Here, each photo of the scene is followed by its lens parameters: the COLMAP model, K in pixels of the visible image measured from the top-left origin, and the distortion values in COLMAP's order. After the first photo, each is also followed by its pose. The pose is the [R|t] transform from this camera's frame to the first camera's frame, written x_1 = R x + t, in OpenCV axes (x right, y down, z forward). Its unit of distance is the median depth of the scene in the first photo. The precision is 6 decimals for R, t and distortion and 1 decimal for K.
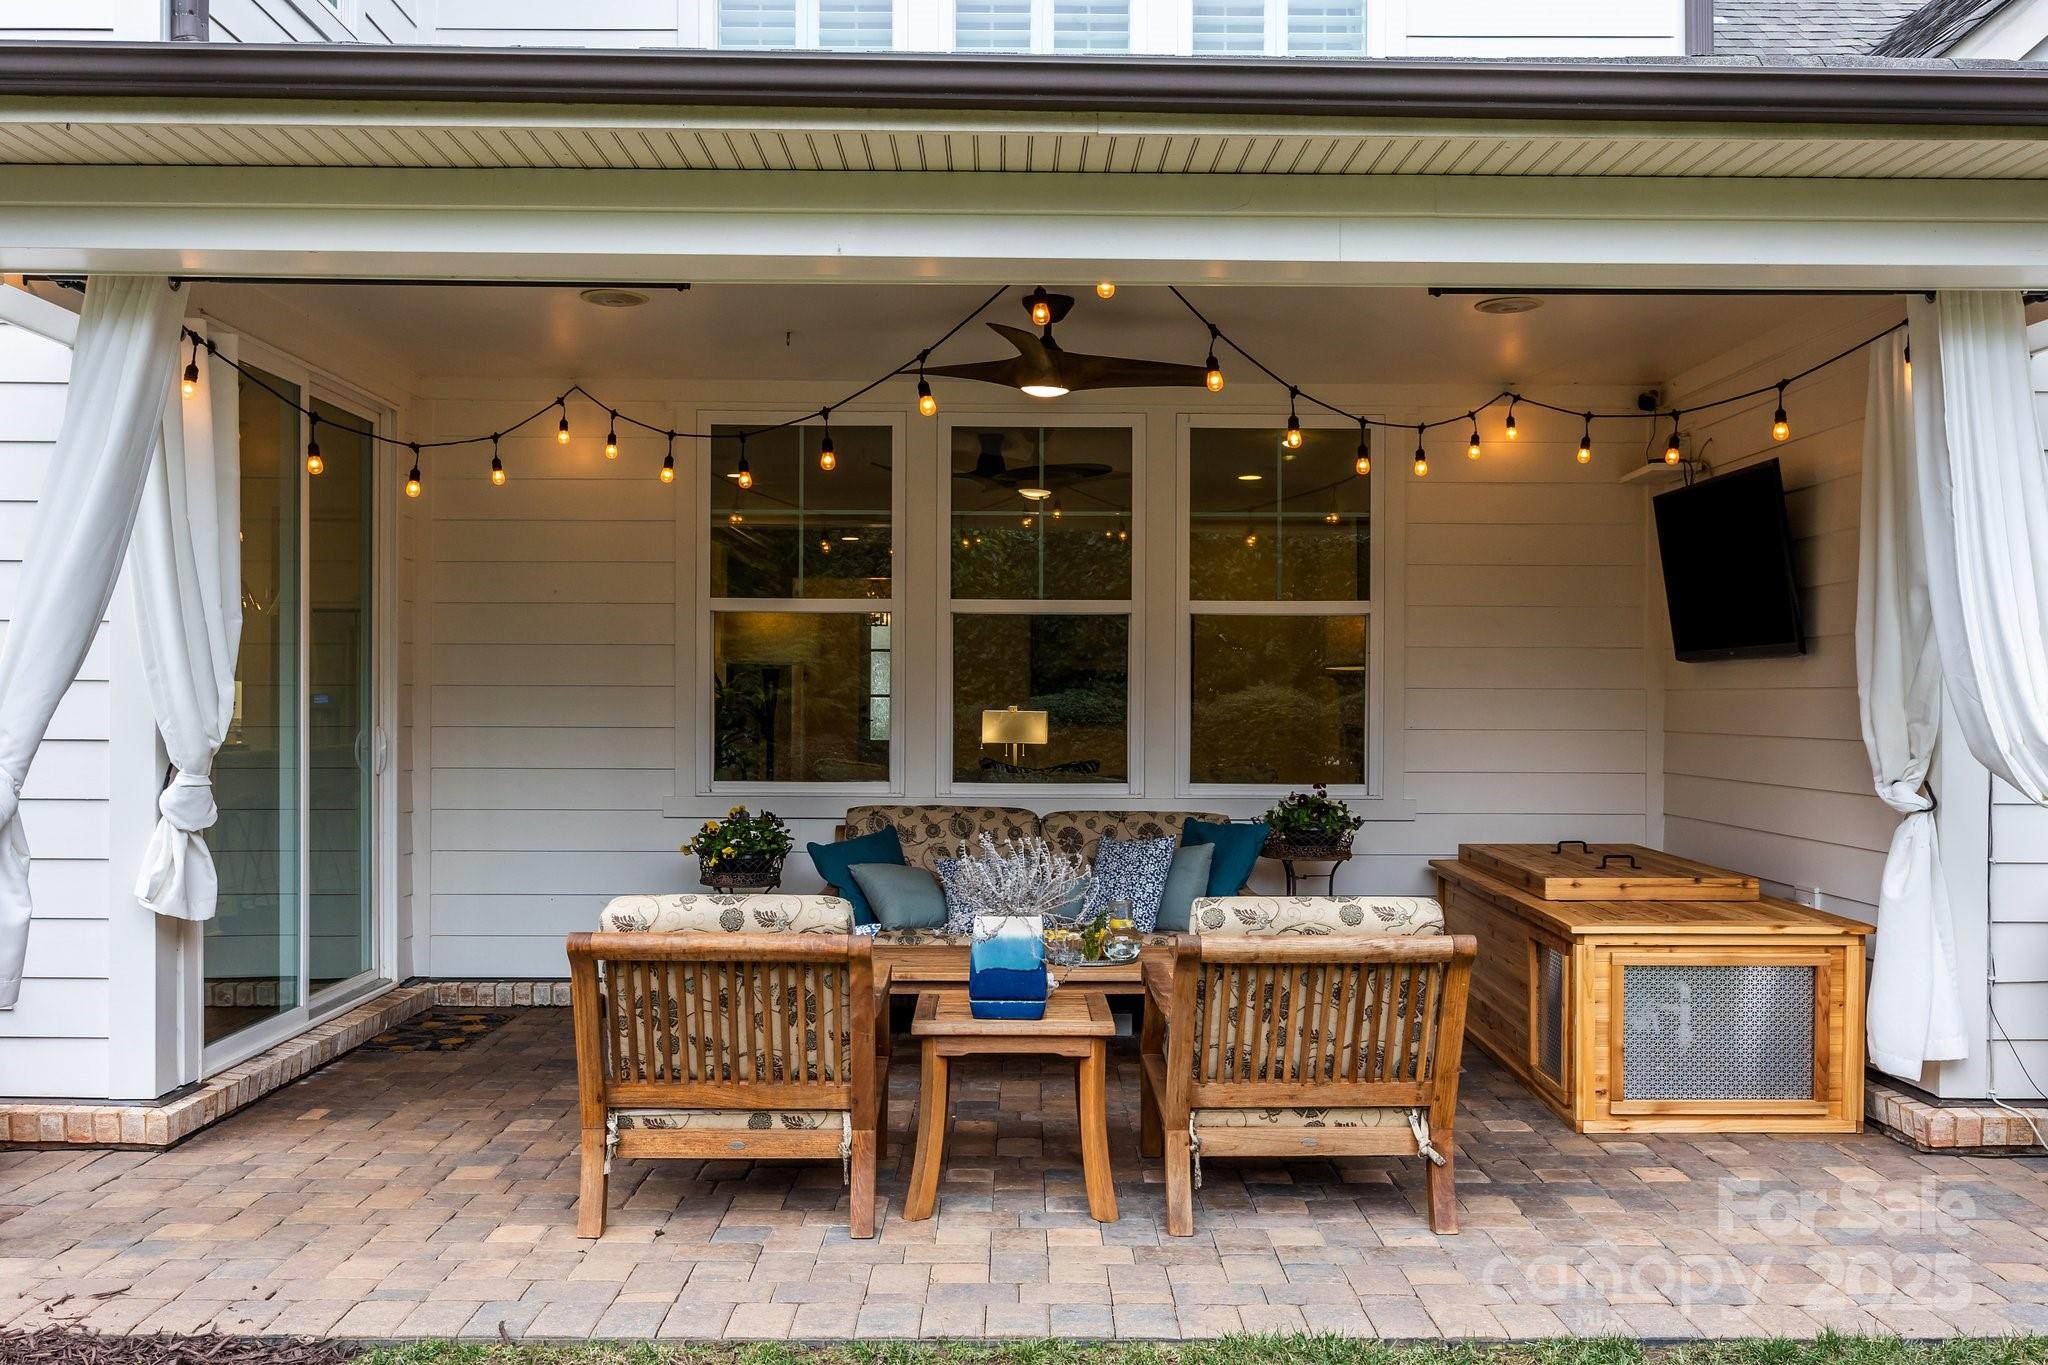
lens RADIAL K [[1828.0, 0, 1024.3], [0, 1828.0, 683.5], [0, 0, 1]] dist [0.000484, -0.000477]
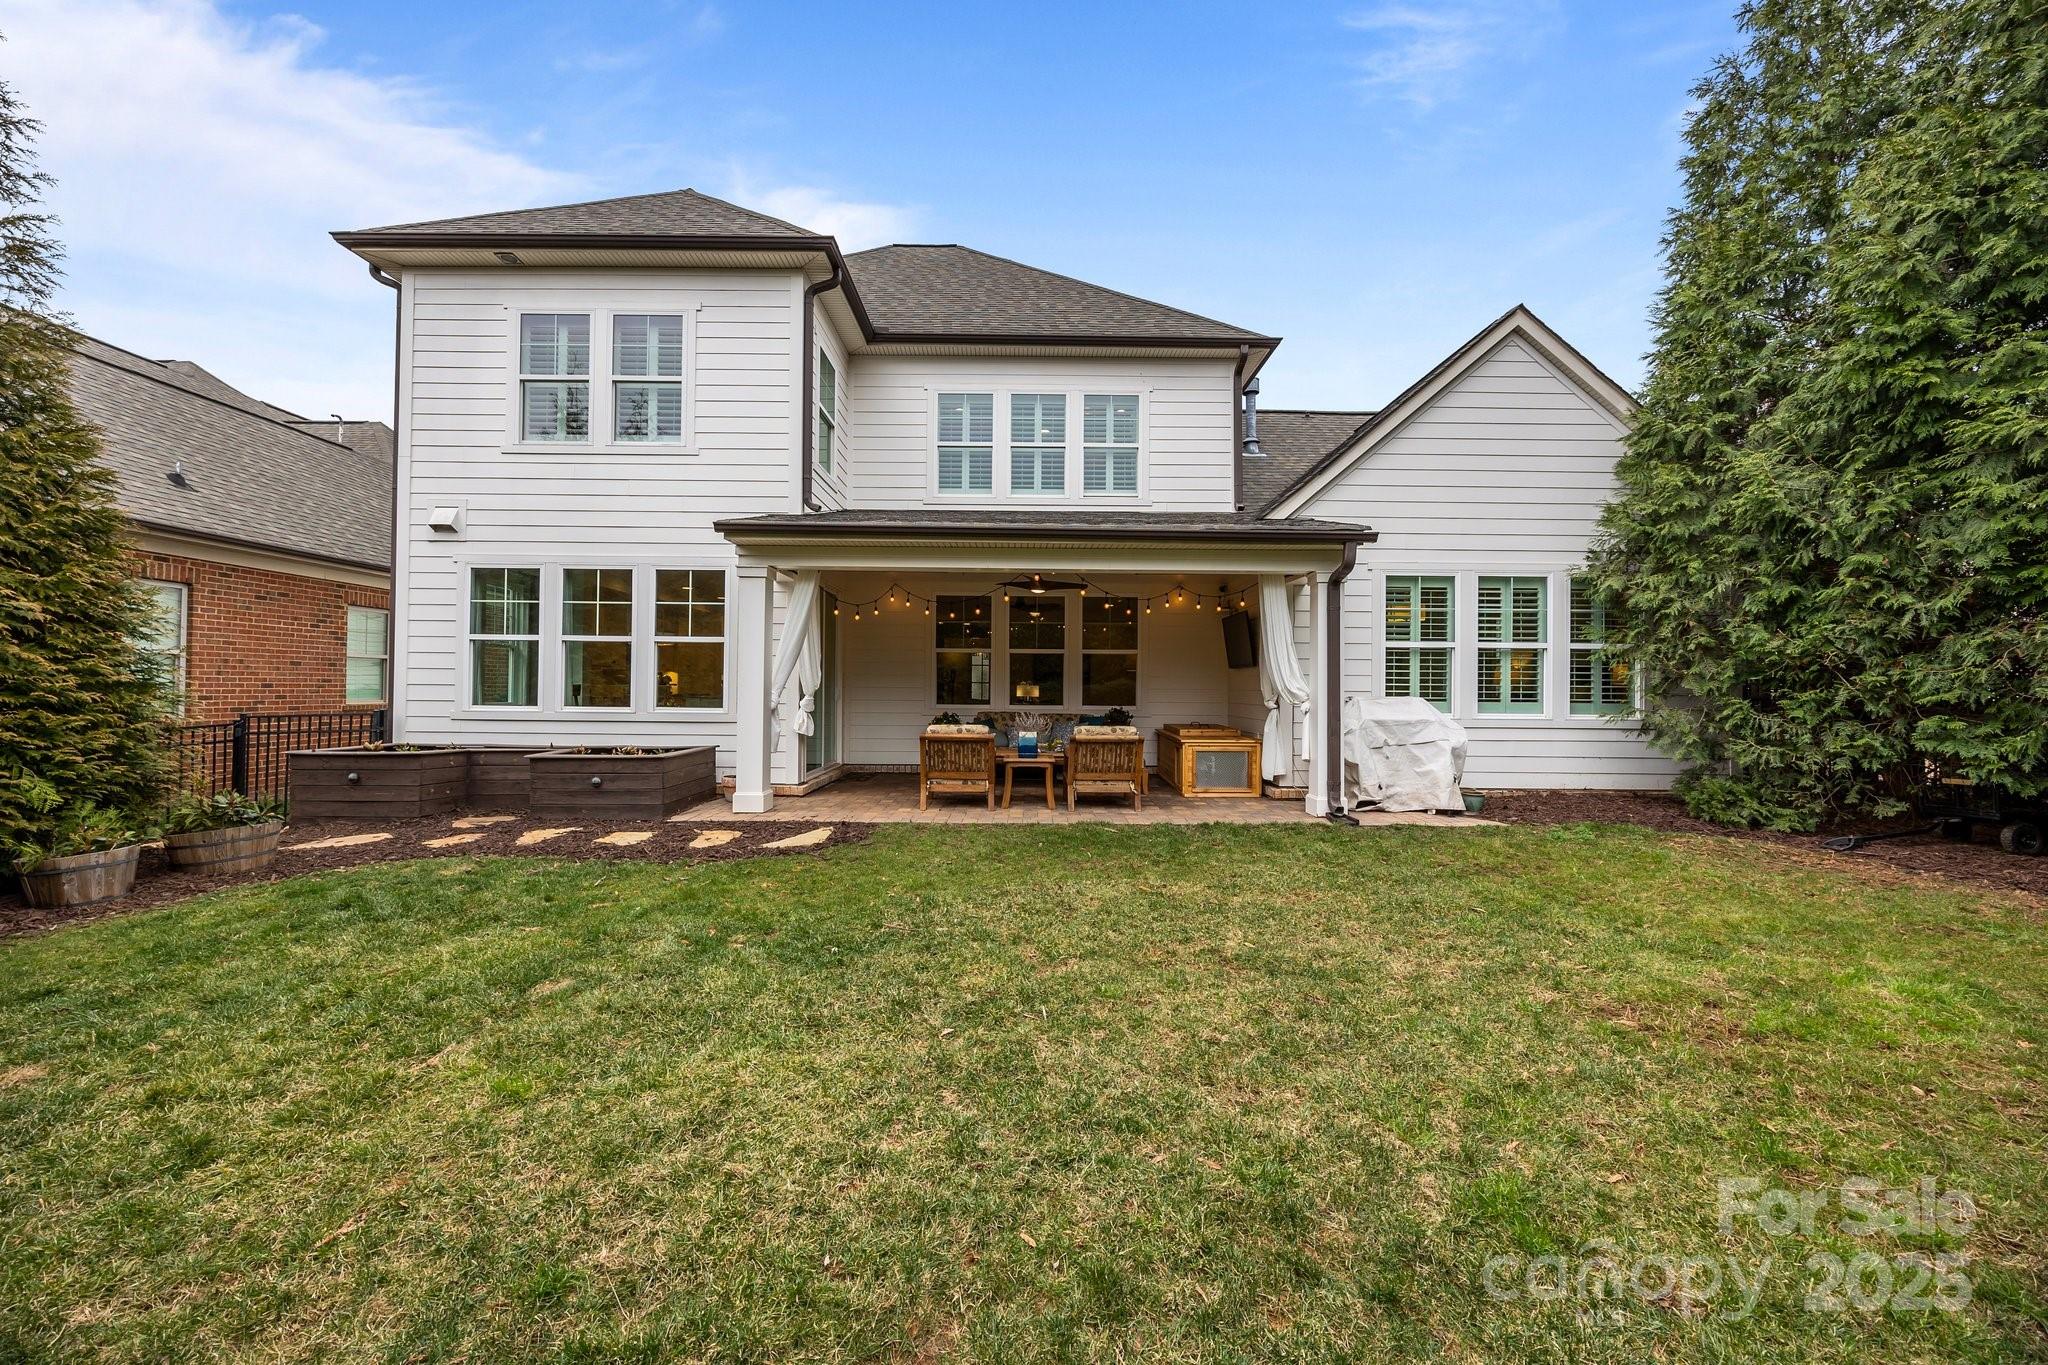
lens RADIAL K [[785.1, 0, 1027.4], [0, 785.1, 678.7], [0, 0, 1]] dist [-0.004949, 0.000760]
pose [[0.999990, 0.003253, -0.003109, -0.004257], [-0.003259, 0.999993, -0.001887, 0.013731], [0.003103, 0.001897, 0.999993, -0.571405]]
